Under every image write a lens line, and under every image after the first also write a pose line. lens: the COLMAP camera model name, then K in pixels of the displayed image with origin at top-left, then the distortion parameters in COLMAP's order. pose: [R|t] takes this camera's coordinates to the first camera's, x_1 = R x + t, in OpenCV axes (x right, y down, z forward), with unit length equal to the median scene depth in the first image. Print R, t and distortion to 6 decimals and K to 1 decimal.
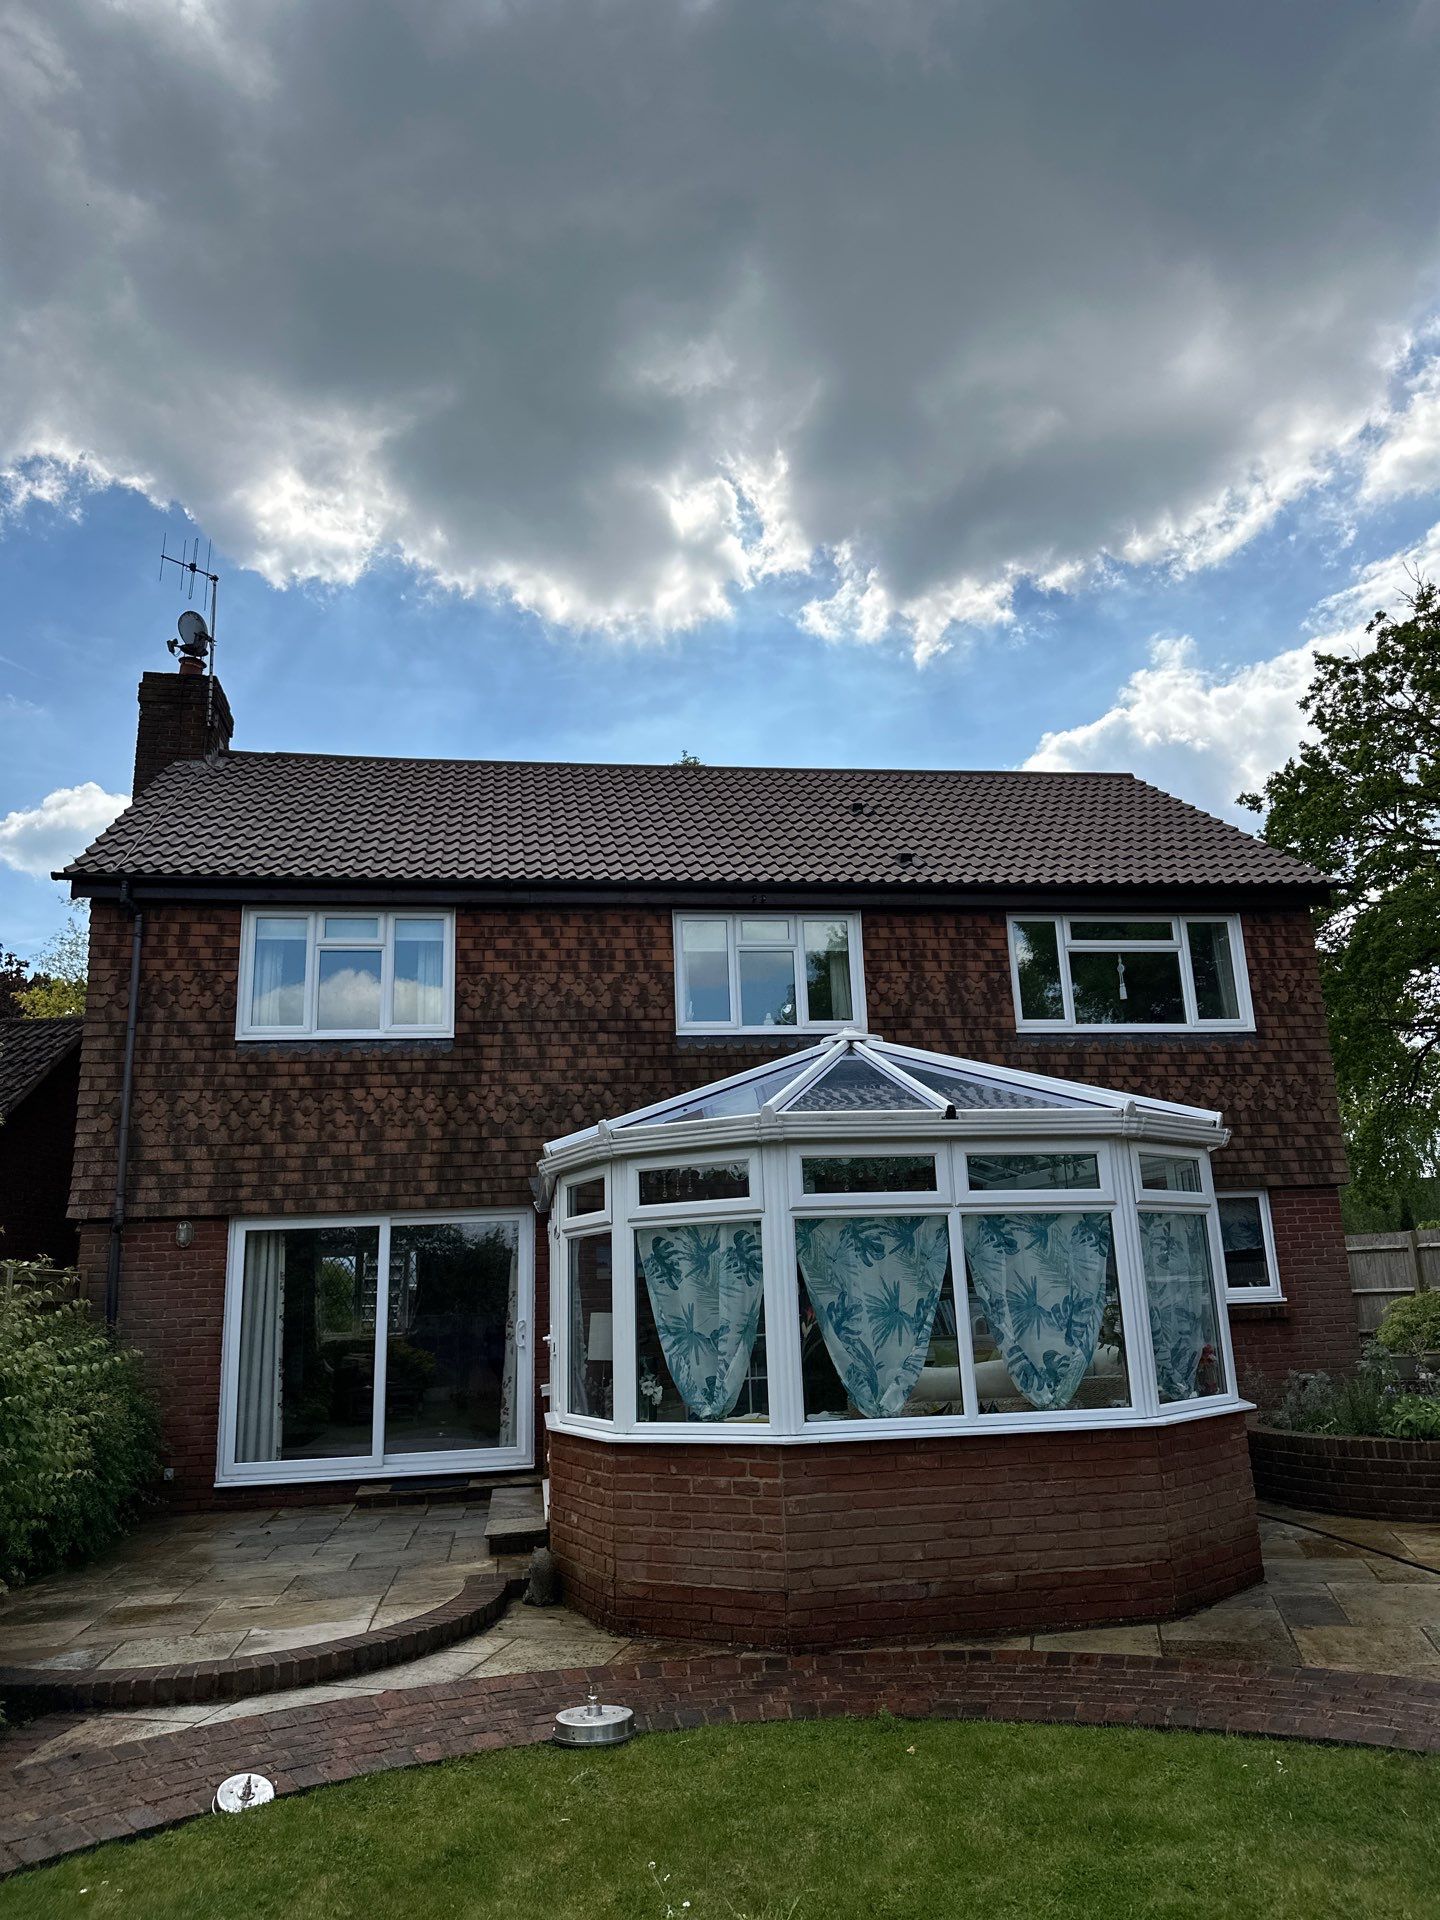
lens RADIAL K [[1299.0, 0, 720.0], [0, 1299.0, 960.0], [0, 0, 1]] dist [0.183928, -0.357930]
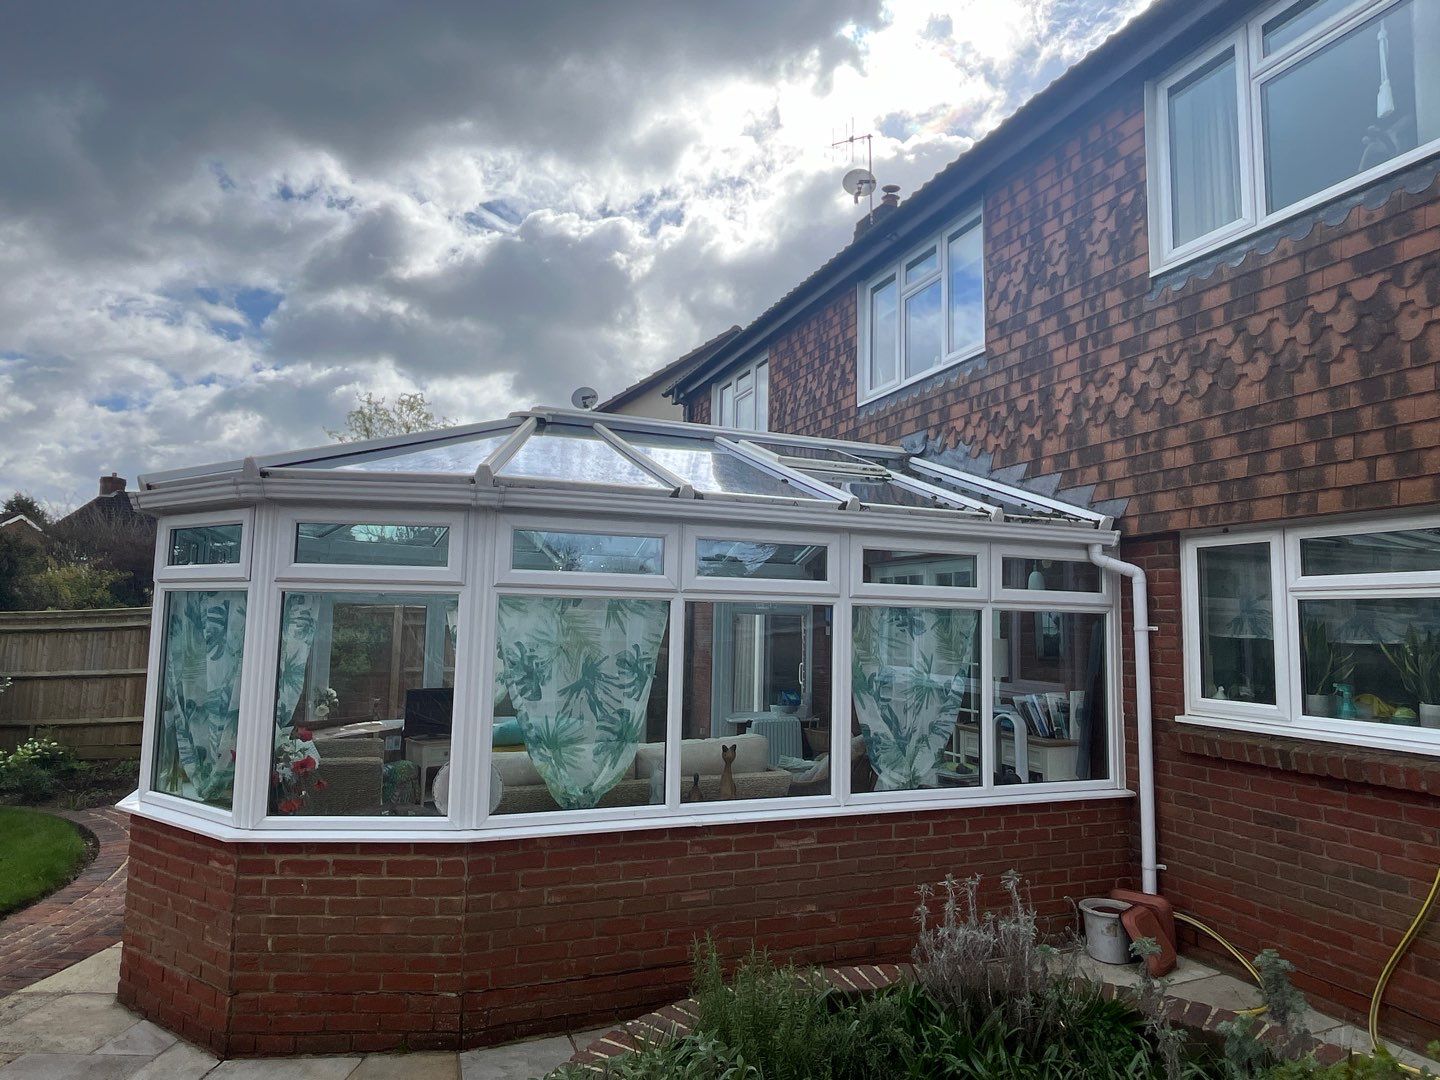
lens RADIAL K [[834.2, 0, 714.7], [0, 834.2, 544.0], [0, 0, 1]] dist [-0.000996, 0.000116]
pose [[0.225824, -0.045296, -0.973115, 0.586666], [0.222531, 0.974906, 0.006262, 0.136408], [0.948411, -0.217962, 0.230237, 0.734799]]
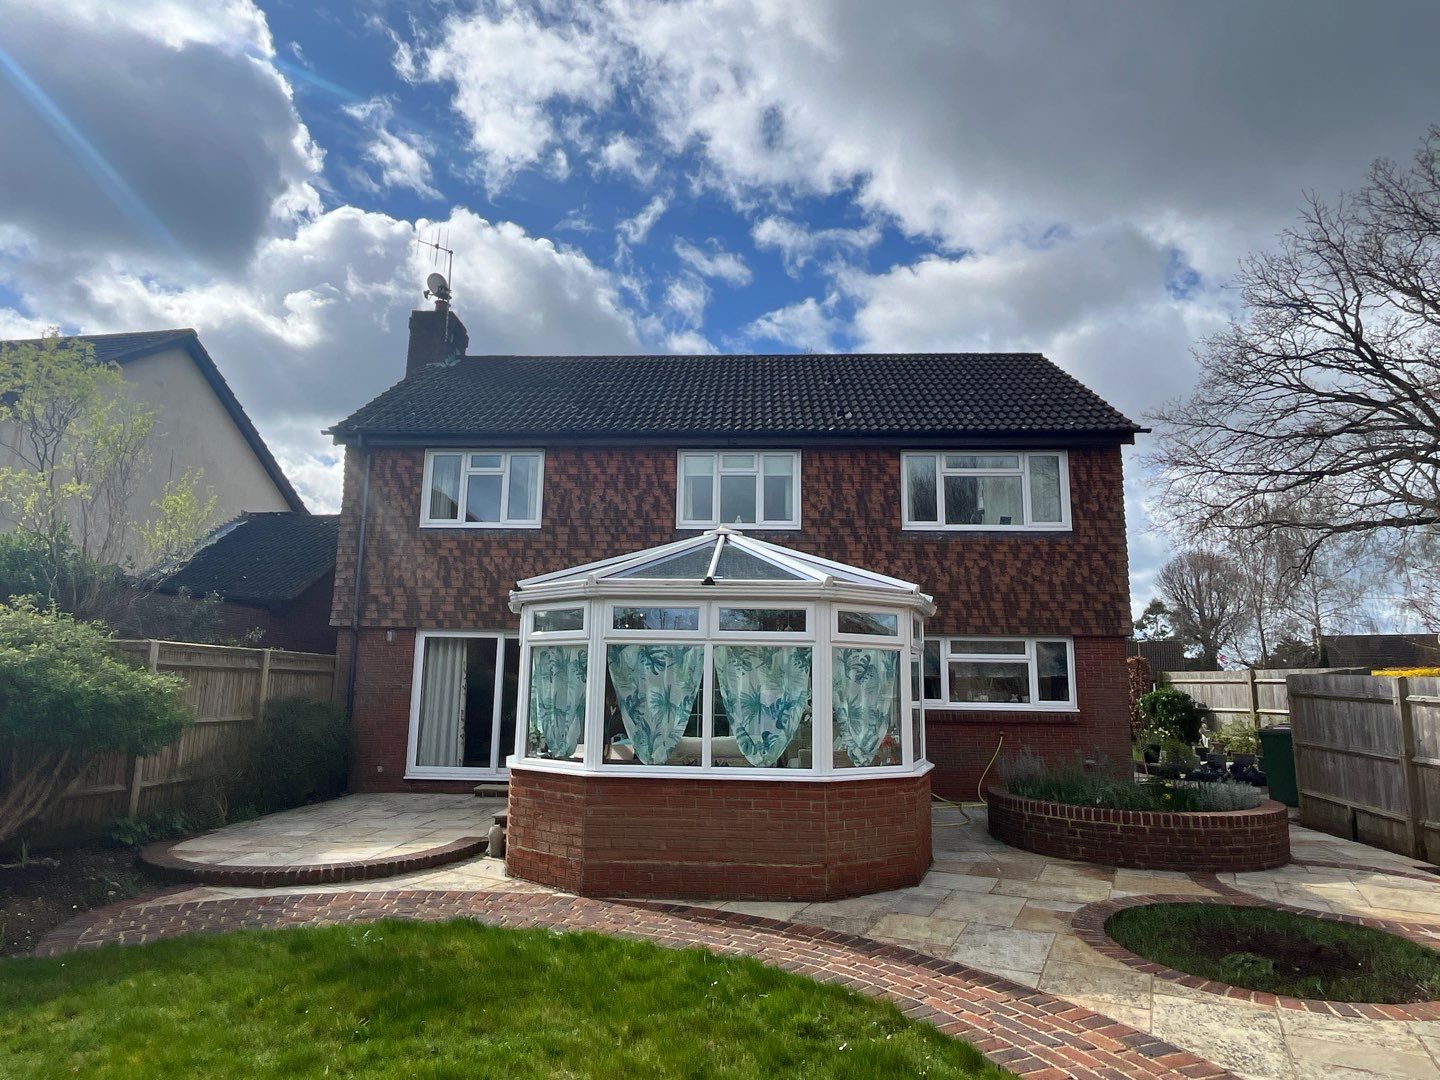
lens RADIAL K [[834.2, 0, 714.7], [0, 834.2, 544.0], [0, 0, 1]] dist [-0.000996, 0.000116]
pose [[0.978939, 0.017809, -0.203374, 0.223711], [-0.001918, 0.996946, 0.078068, -0.003396], [0.204143, -0.076033, 0.975984, 0.018535]]
